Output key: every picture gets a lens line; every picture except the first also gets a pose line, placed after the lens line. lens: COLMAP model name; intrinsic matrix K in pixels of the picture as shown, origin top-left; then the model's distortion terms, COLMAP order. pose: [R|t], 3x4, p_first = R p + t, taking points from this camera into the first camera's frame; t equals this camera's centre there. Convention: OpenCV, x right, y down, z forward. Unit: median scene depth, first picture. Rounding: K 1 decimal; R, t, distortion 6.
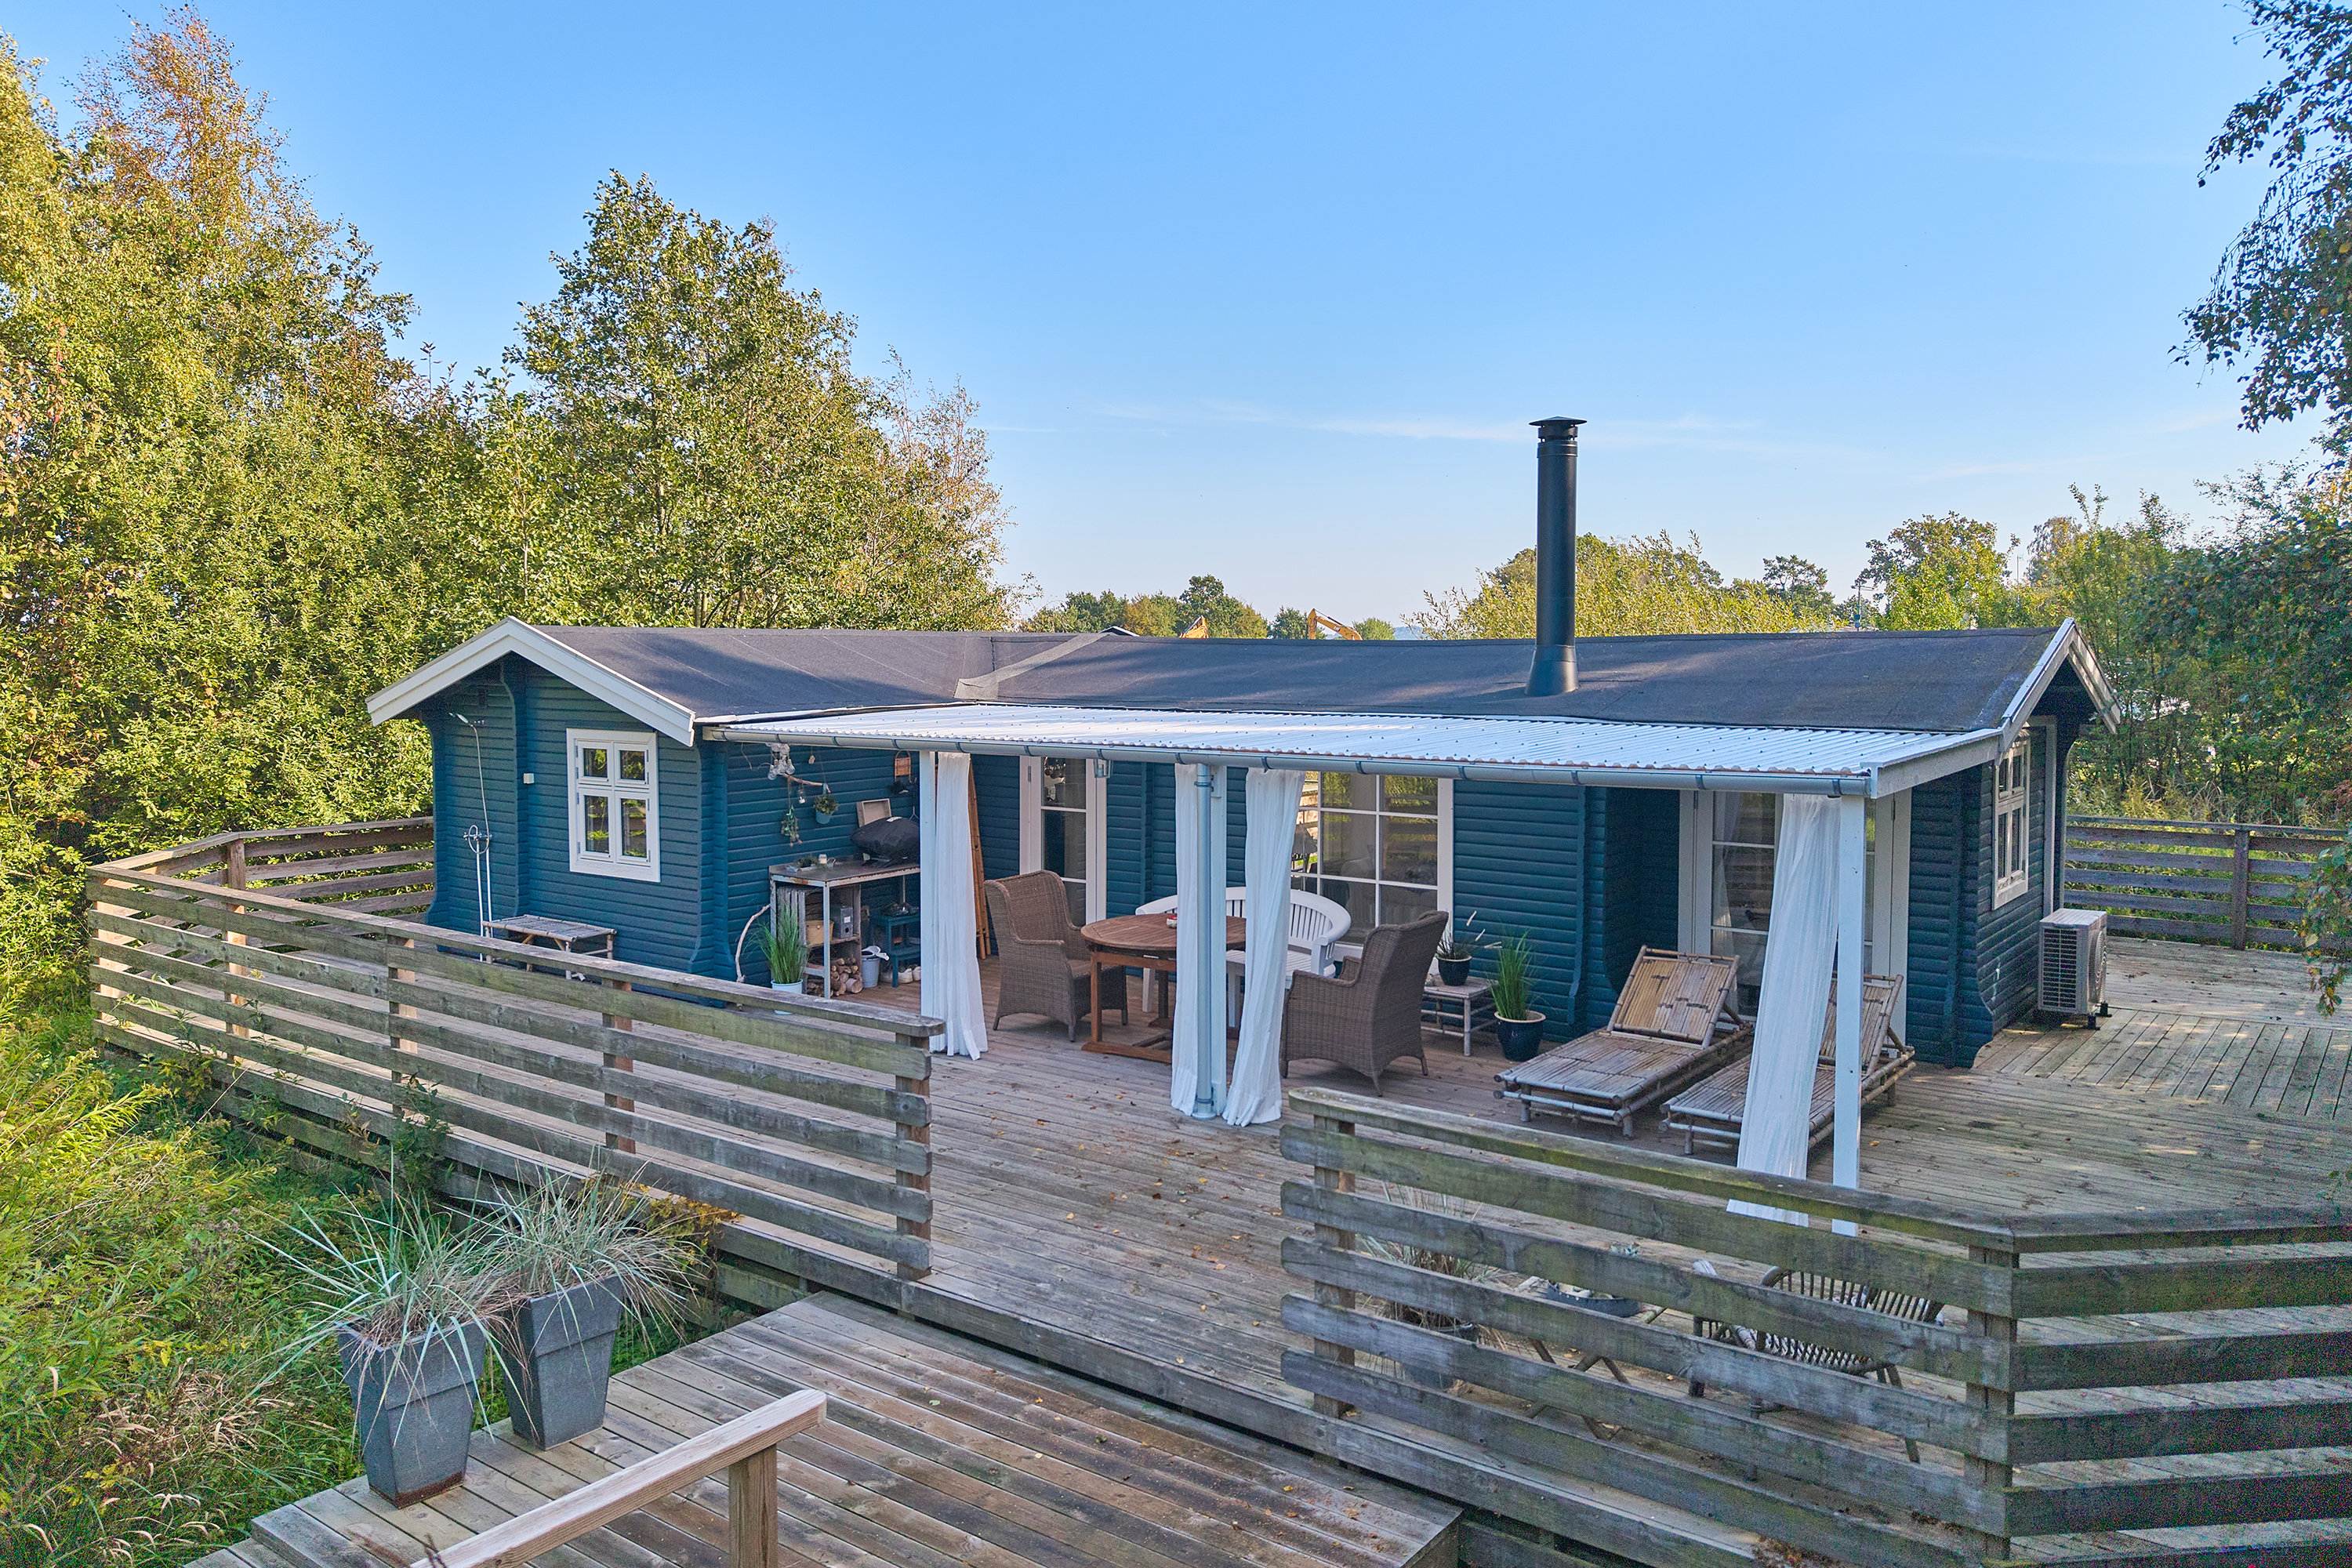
lens RADIAL K [[1683.3, 0, 1176.0], [0, 1683.3, 784.0], [0, 0, 1]] dist [0.007570, 0.001567]
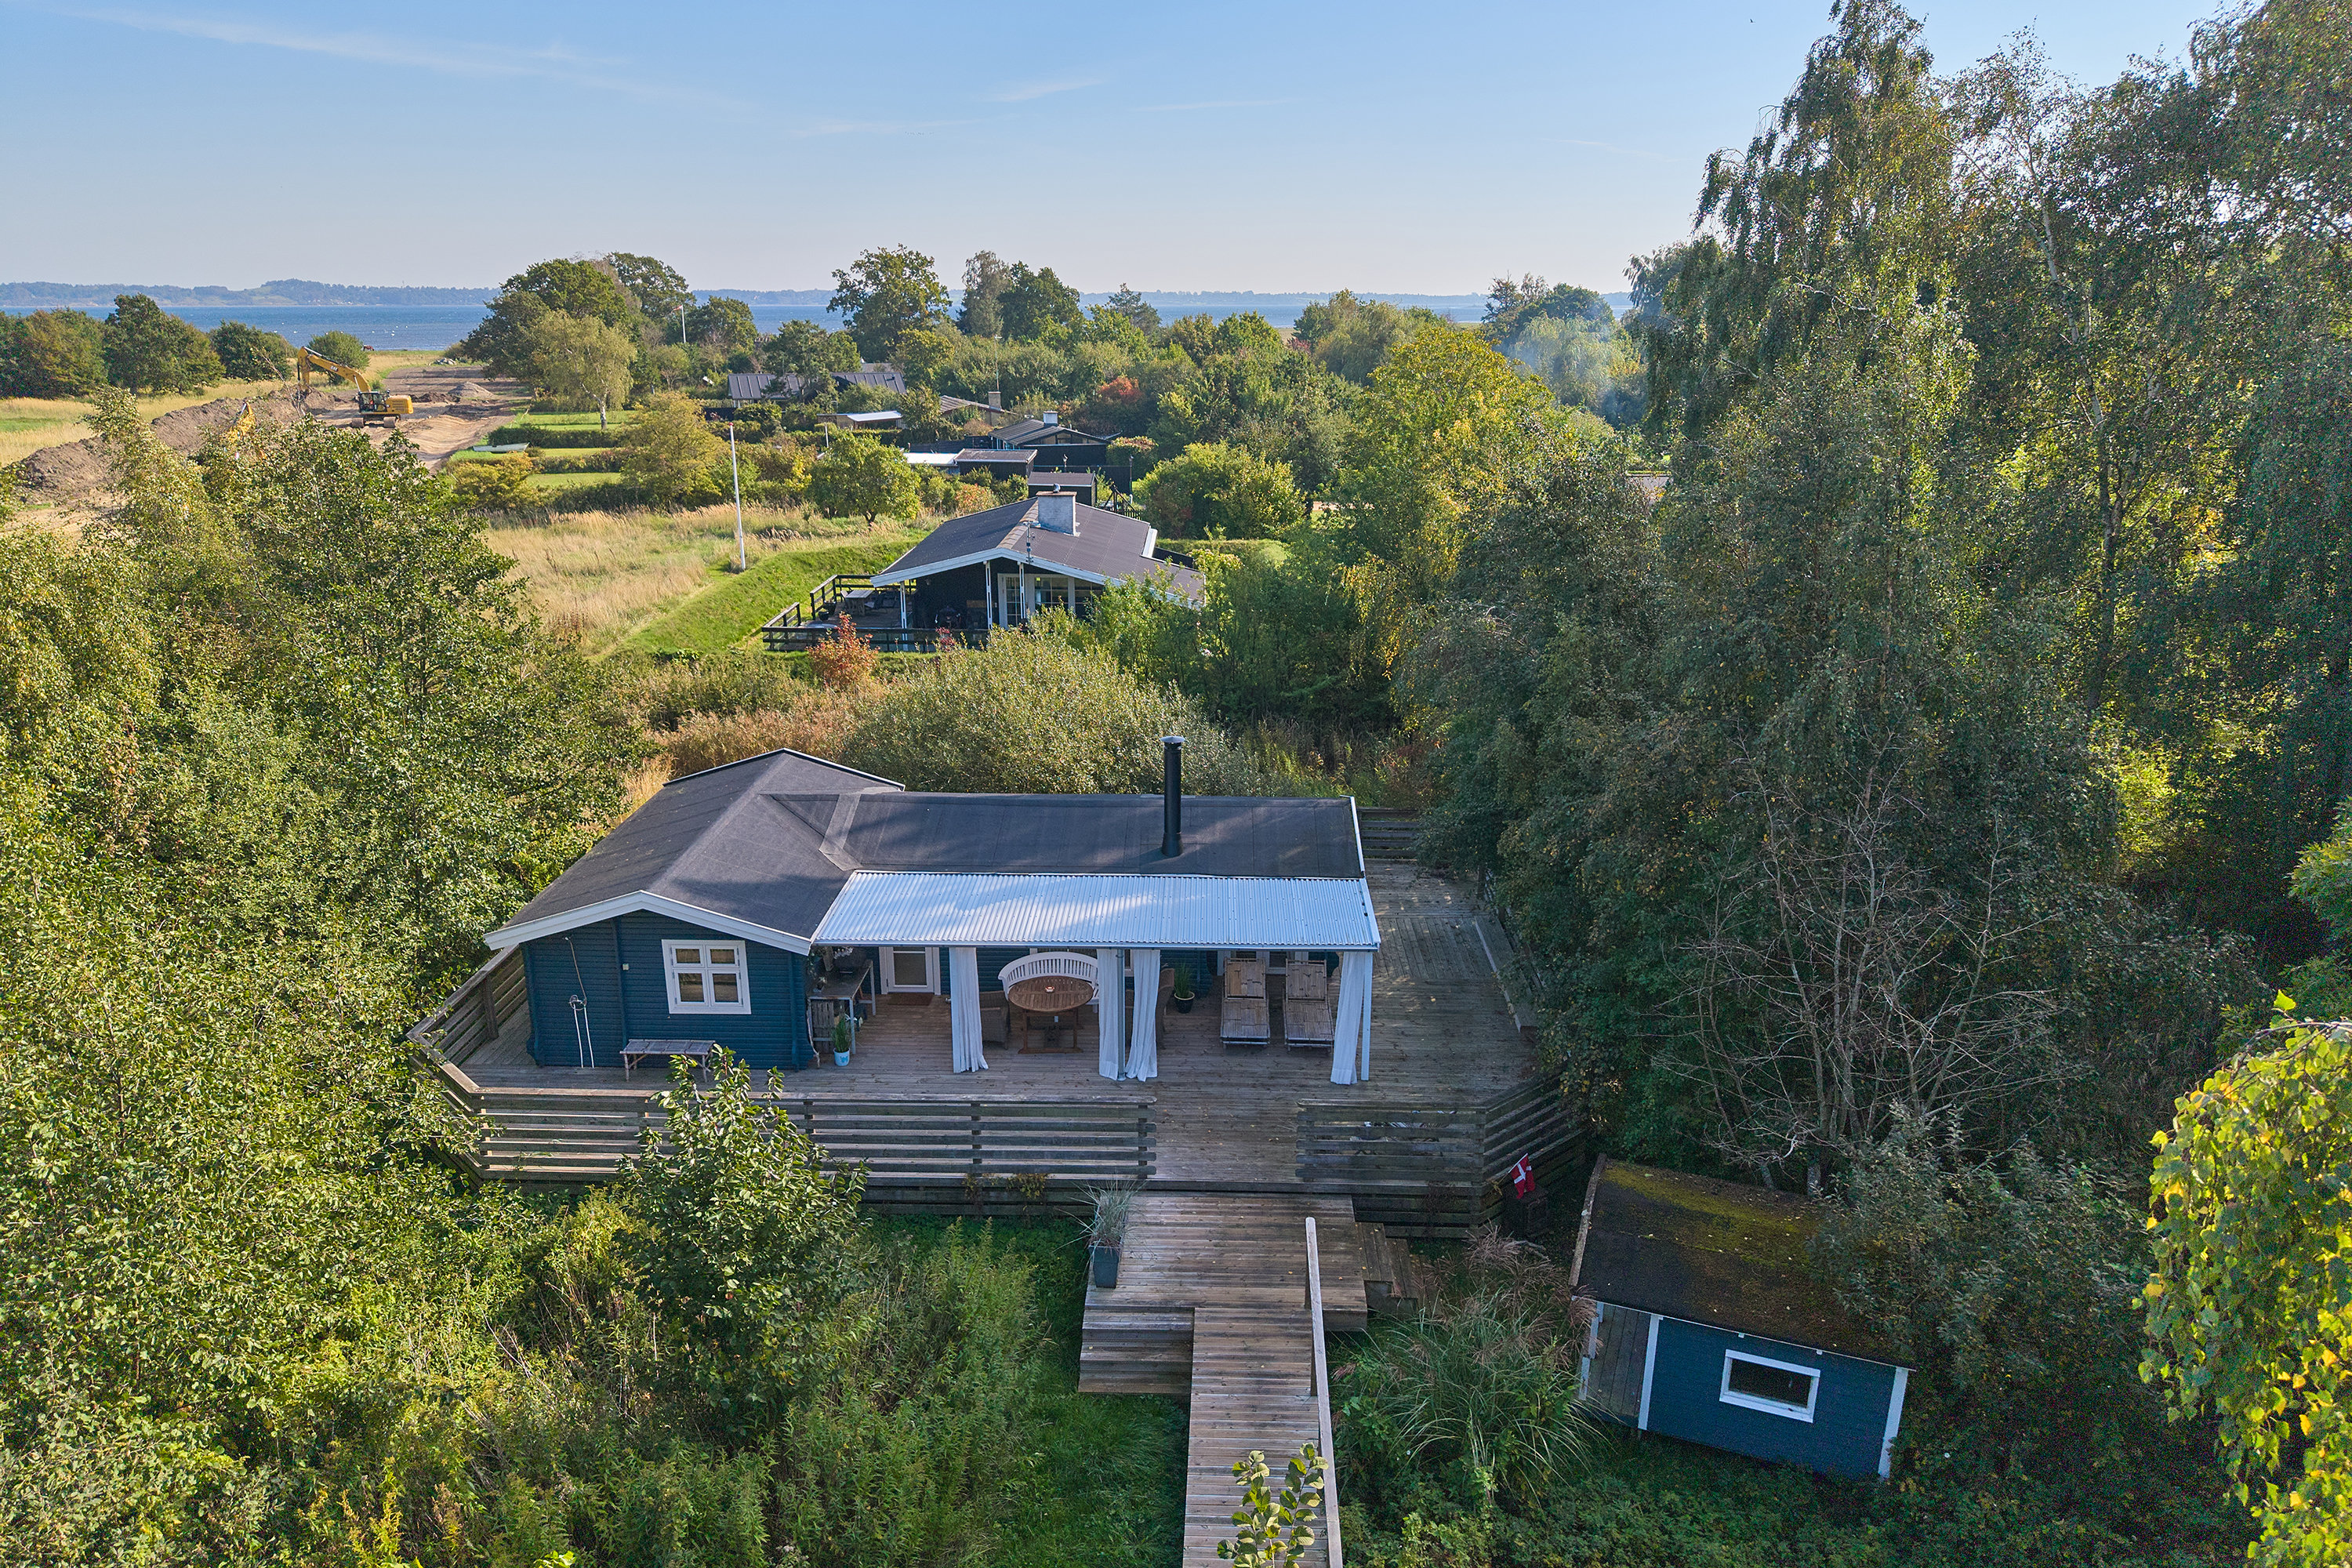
lens RADIAL K [[1619.8, 0, 1209.2], [0, 1619.8, 793.3], [0, 0, 1]] dist [0.034725, -0.056650]
pose [[0.803951, -0.164622, 0.571457, -0.897858], [0.040303, 0.973796, 0.223826, -0.570421], [-0.593329, -0.156913, 0.789518, -0.699762]]
